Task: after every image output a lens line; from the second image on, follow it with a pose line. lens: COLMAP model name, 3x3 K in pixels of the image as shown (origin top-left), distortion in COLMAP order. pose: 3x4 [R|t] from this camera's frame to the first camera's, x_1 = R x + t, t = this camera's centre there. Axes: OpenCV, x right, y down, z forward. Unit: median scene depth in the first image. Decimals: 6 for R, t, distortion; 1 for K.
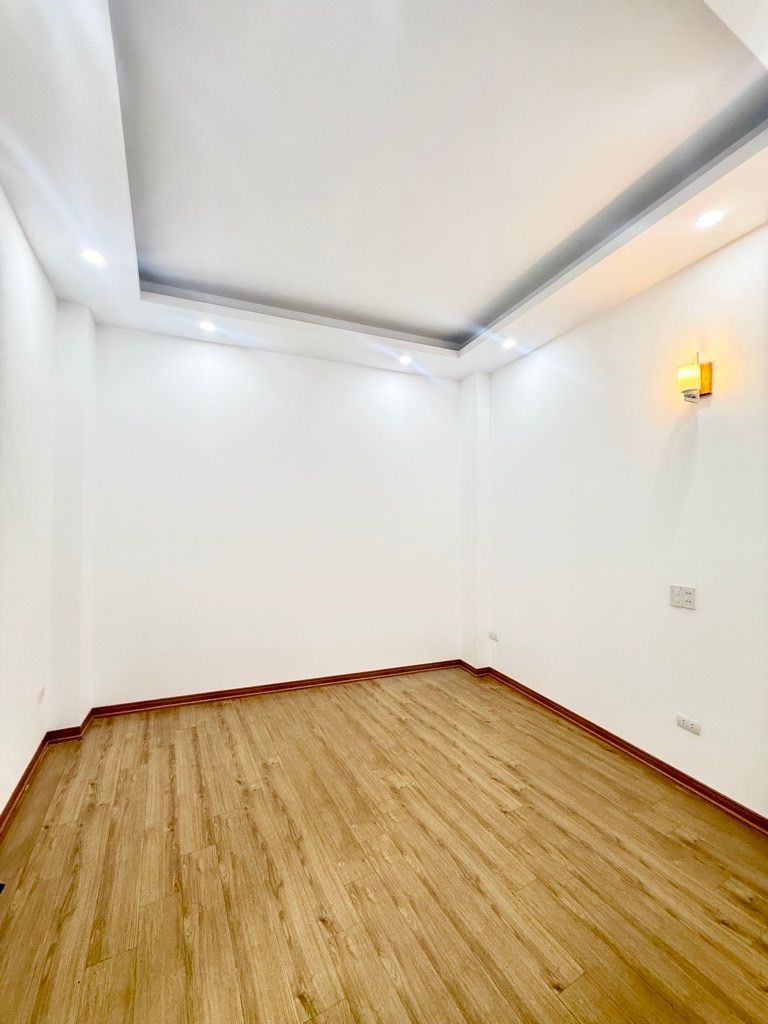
lens RADIAL K [[405.1, 0, 385.2], [0, 405.1, 519.6], [0, 0, 1]] dist [-0.001290, 0.000353]
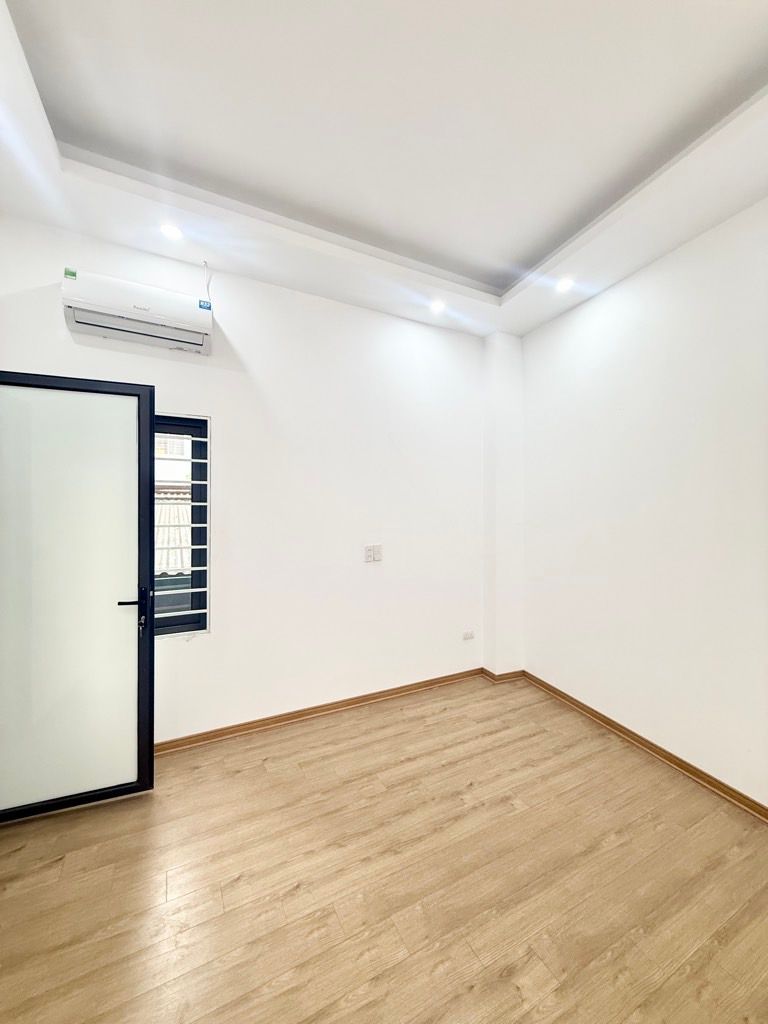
lens RADIAL K [[405.1, 0, 388.3], [0, 405.1, 515.0], [0, 0, 1]] dist [-0.001290, 0.000353]
pose [[-0.005368, 0.015724, -0.999862, 0.629810], [-0.001000, 0.999876, 0.015729, 0.000404], [0.999985, 0.001084, -0.005352, 0.879858]]
